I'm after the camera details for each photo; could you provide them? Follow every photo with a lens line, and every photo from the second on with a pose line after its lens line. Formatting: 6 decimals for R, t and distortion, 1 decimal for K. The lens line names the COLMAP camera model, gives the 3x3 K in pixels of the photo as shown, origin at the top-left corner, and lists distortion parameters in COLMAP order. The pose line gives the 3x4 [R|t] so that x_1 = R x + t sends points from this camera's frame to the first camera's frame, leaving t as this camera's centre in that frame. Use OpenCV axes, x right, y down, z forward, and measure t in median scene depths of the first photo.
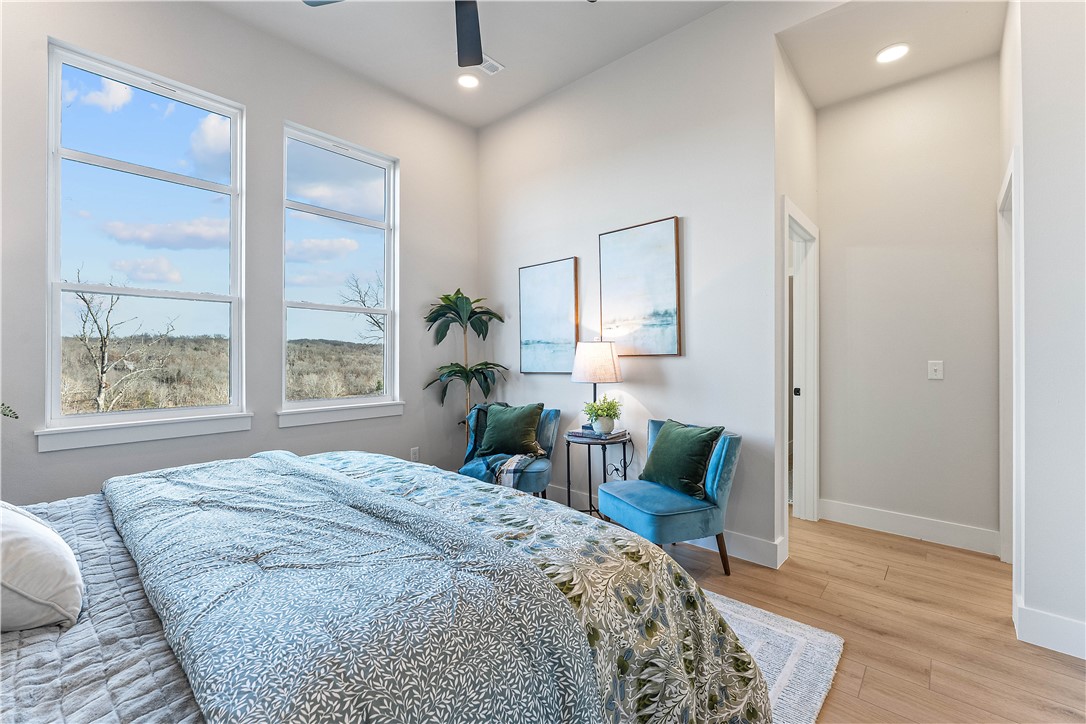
lens RADIAL K [[449.8, 0, 546.7], [0, 449.8, 351.0], [0, 0, 1]] dist [0.000460, 0.000140]
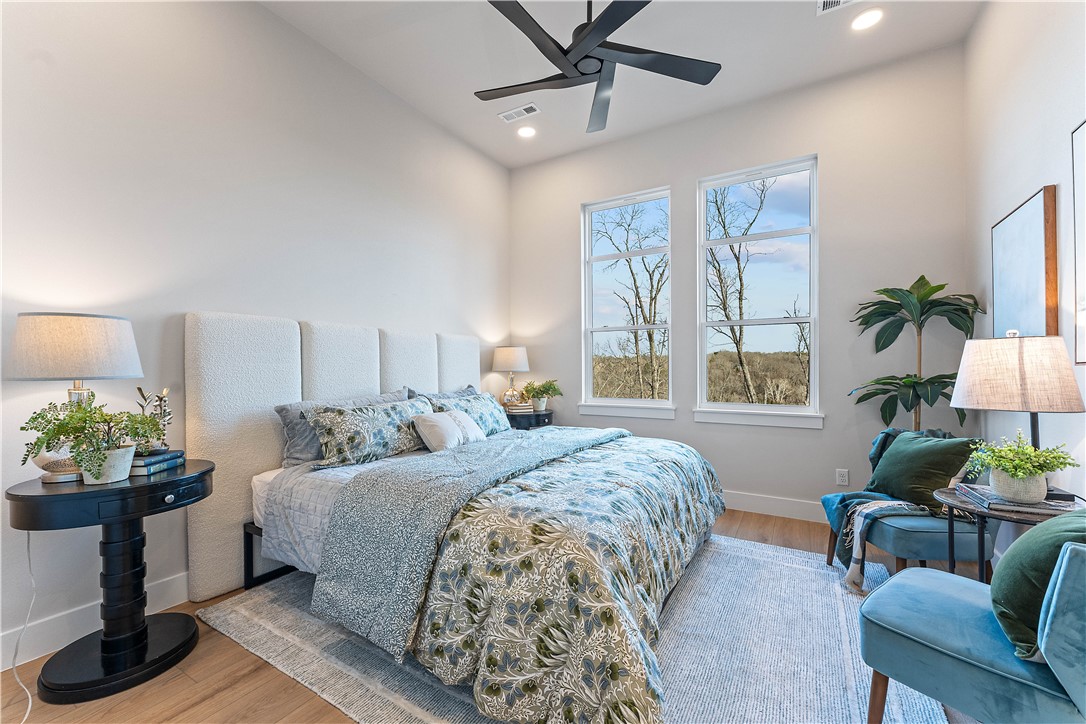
lens RADIAL K [[437.7, 0, 543.4], [0, 437.7, 369.5], [0, 0, 1]] dist [-0.000393, 0.000115]
pose [[0.206647, 0.004534, -0.978405, 0.991371], [0.009683, 0.999931, 0.006679, 0.017792], [0.978368, -0.010855, 0.206589, 0.583337]]
